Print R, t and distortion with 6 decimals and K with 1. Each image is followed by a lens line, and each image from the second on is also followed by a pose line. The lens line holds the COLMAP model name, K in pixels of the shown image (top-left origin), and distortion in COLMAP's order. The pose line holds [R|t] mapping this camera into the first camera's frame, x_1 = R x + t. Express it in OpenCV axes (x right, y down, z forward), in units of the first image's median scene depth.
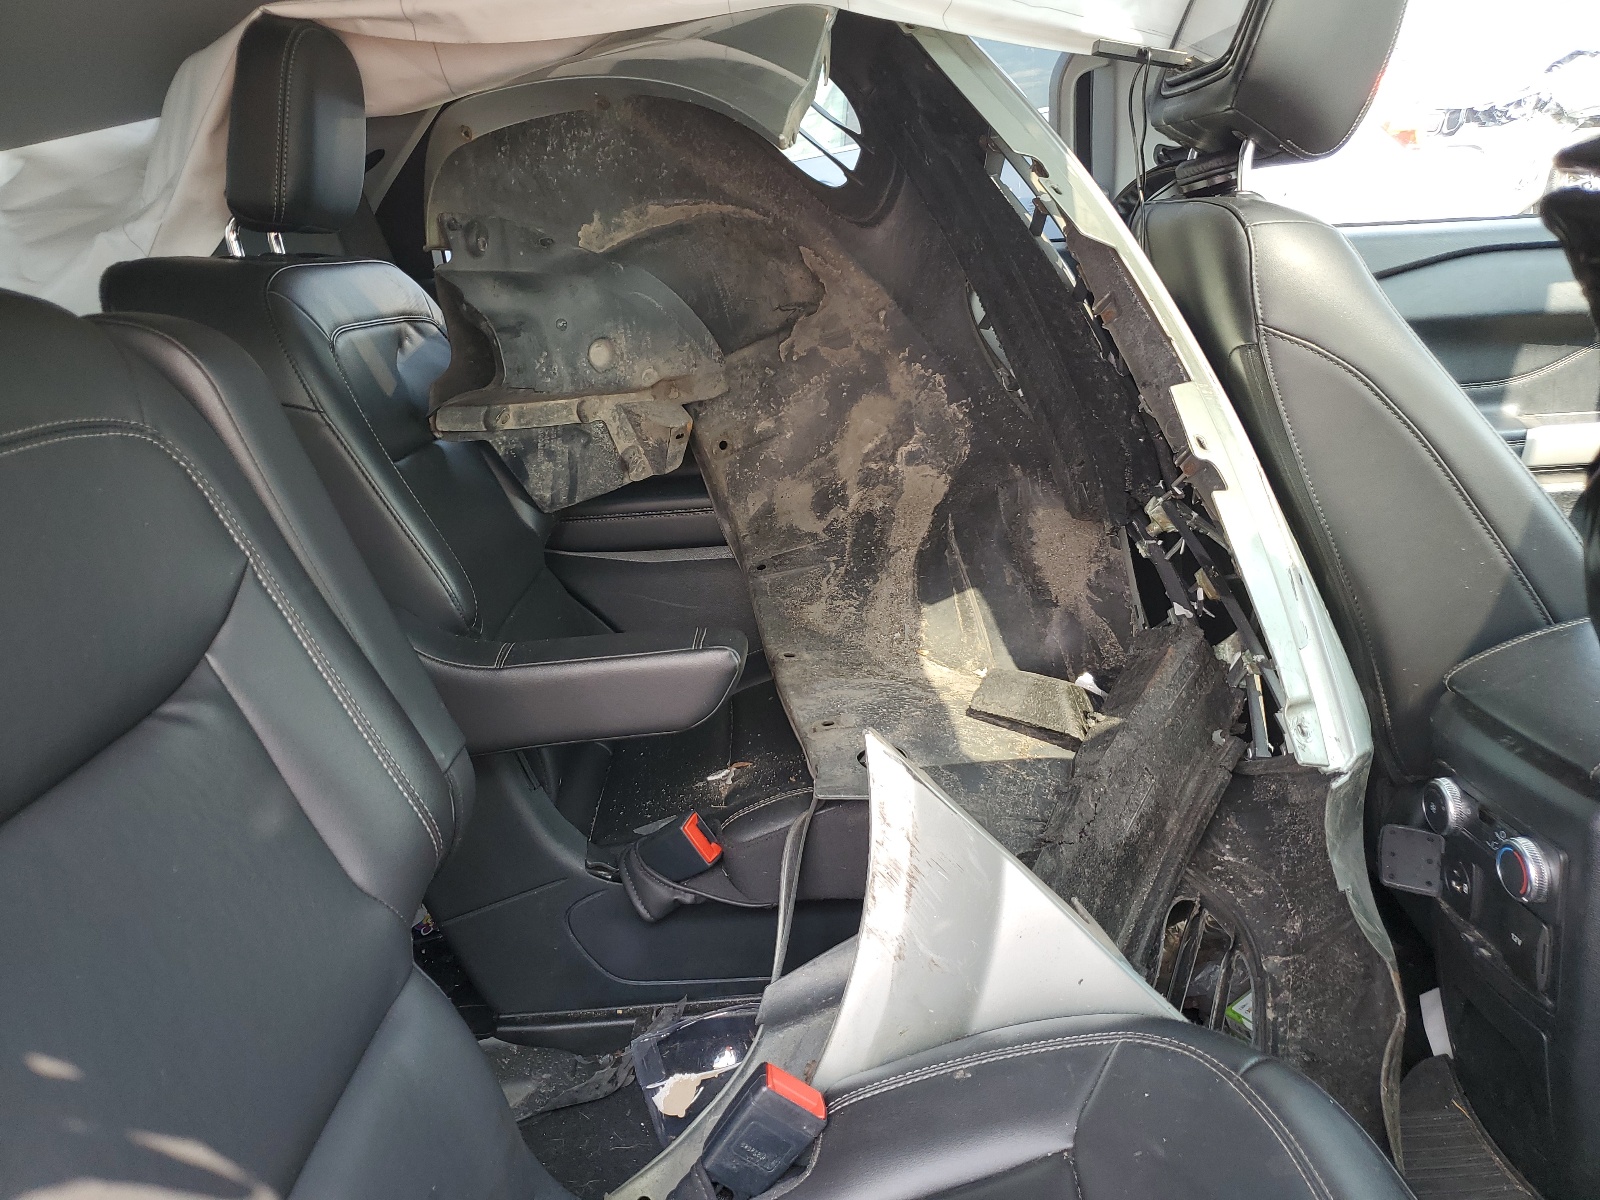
lens RADIAL K [[1202.5, 0, 794.2], [0, 1202.5, 600.2], [0, 0, 1]] dist [0.038774, -0.053789]
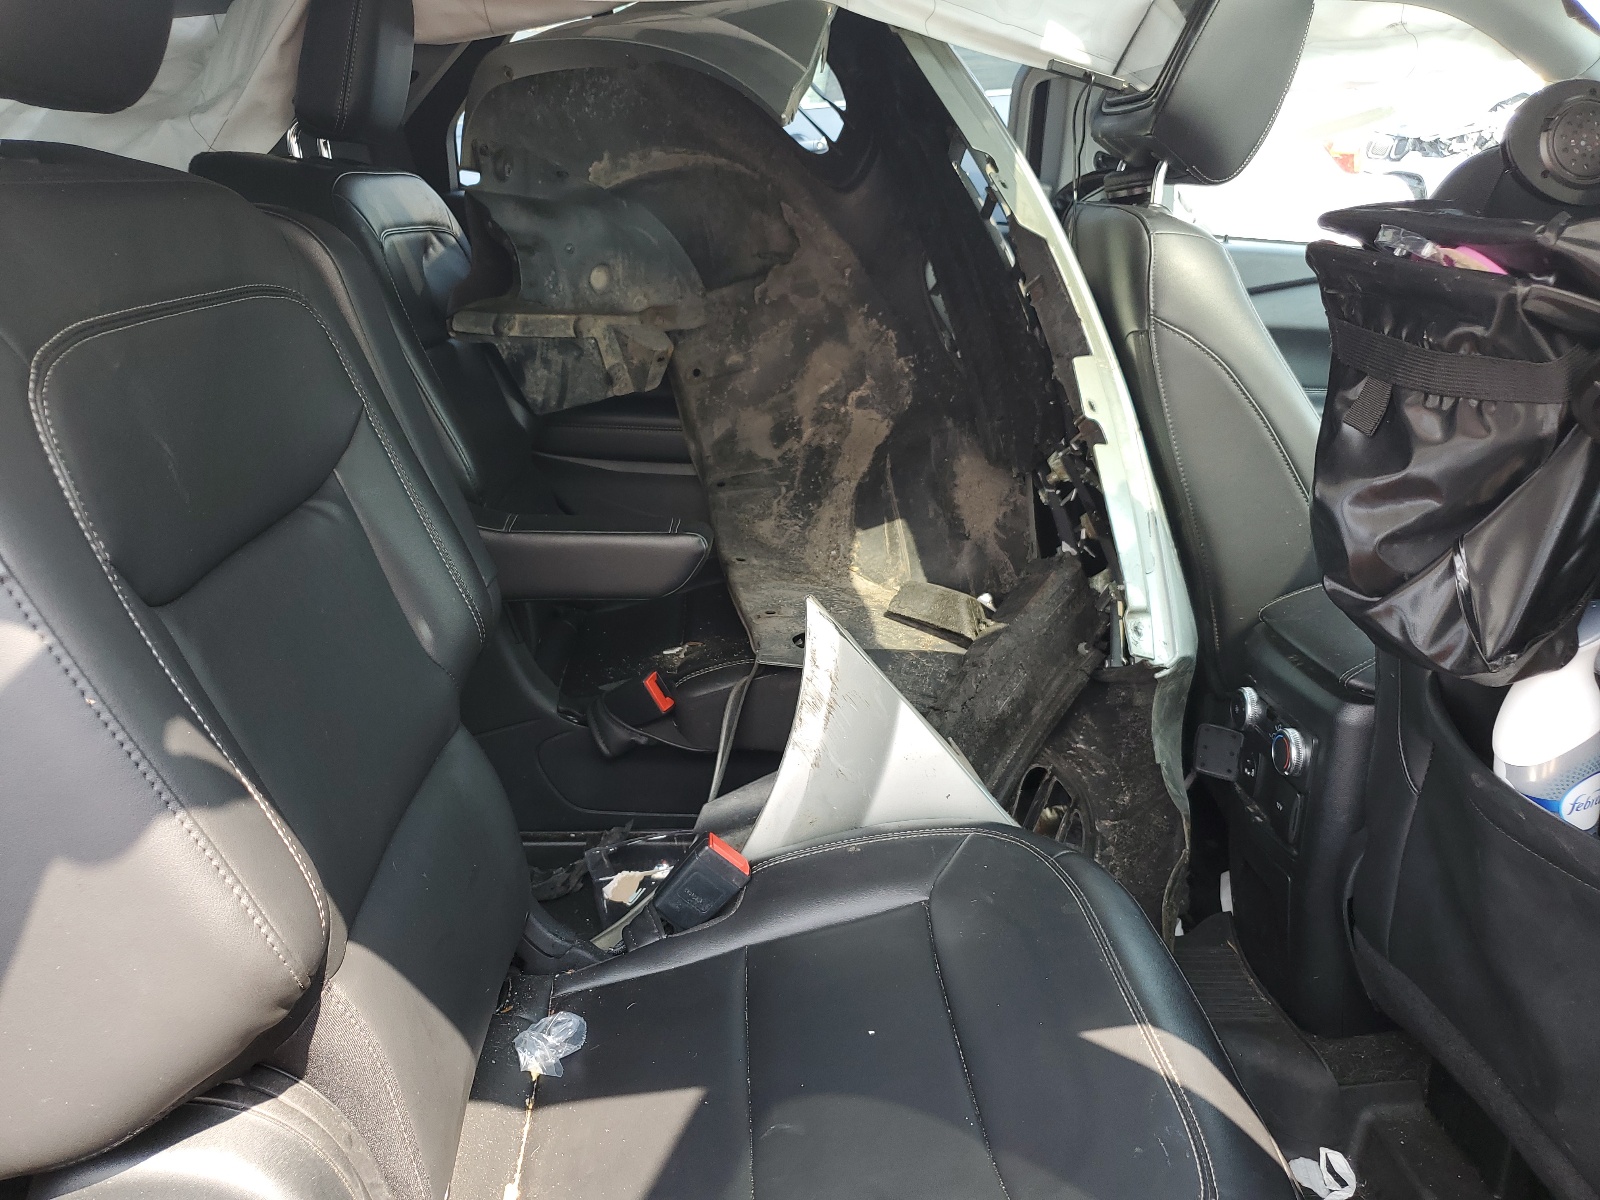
lens RADIAL K [[1215.3, 0, 803.5], [0, 1215.3, 628.6], [0, 0, 1]] dist [0.005121, -0.003679]
pose [[0.993207, 0.093584, 0.069155, -0.020612], [-0.097491, 0.993690, 0.055458, 0.047688], [-0.063528, -0.061823, 0.996063, -0.200969]]
